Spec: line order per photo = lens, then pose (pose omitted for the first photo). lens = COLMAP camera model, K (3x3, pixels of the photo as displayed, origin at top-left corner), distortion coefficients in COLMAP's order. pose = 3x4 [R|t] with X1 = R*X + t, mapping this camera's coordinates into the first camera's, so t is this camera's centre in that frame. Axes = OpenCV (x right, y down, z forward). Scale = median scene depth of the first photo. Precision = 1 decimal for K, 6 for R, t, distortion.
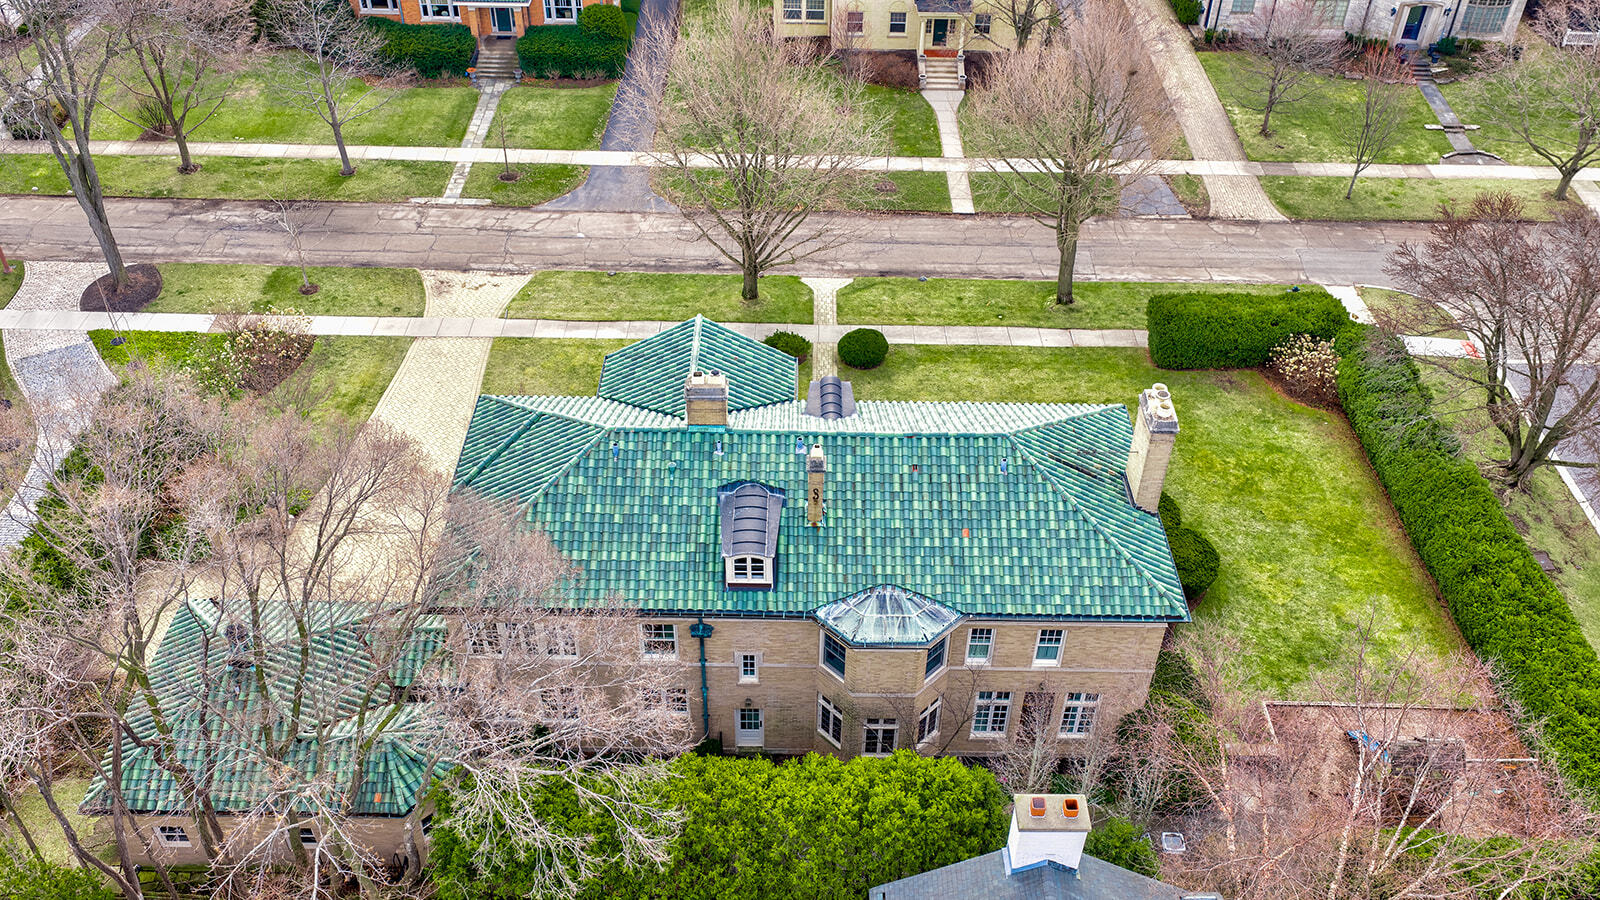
lens RADIAL K [[1328.8, 0, 800.0], [0, 1328.8, 447.9], [0, 0, 1]] dist [0.018134, -0.036360]
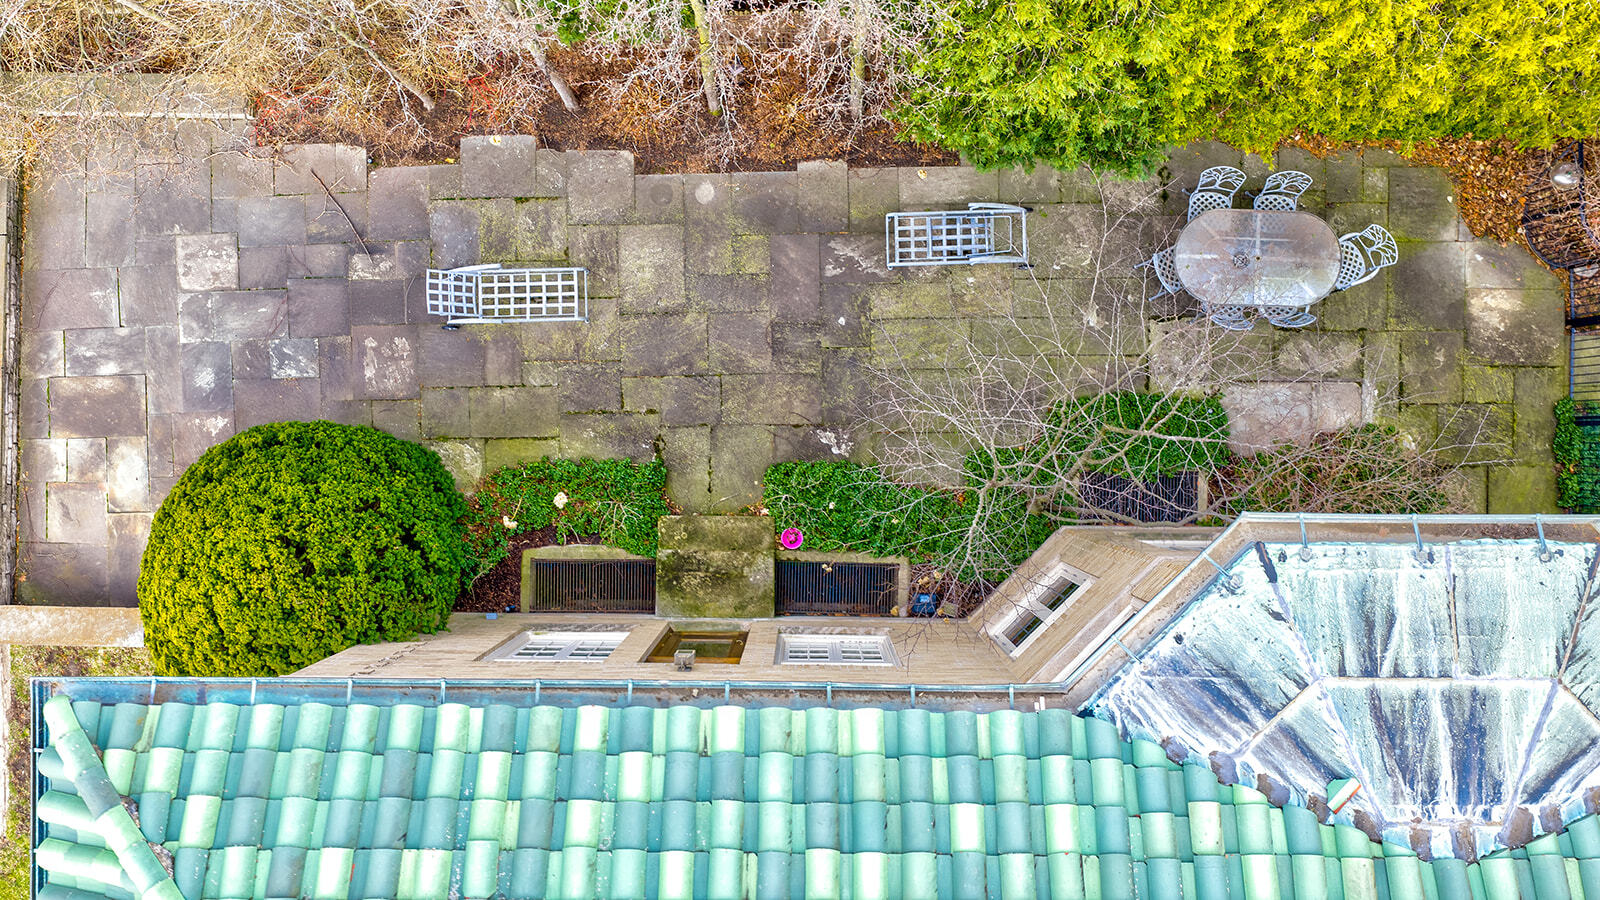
lens RADIAL K [[1328.8, 0, 807.2], [0, 1328.8, 450.2], [0, 0, 1]] dist [0.018134, -0.036360]
pose [[-0.999871, -0.007540, -0.014193, 0.167247], [-0.005954, -0.646507, 0.762884, -0.012269], [-0.014928, 0.762870, 0.646379, 0.812064]]
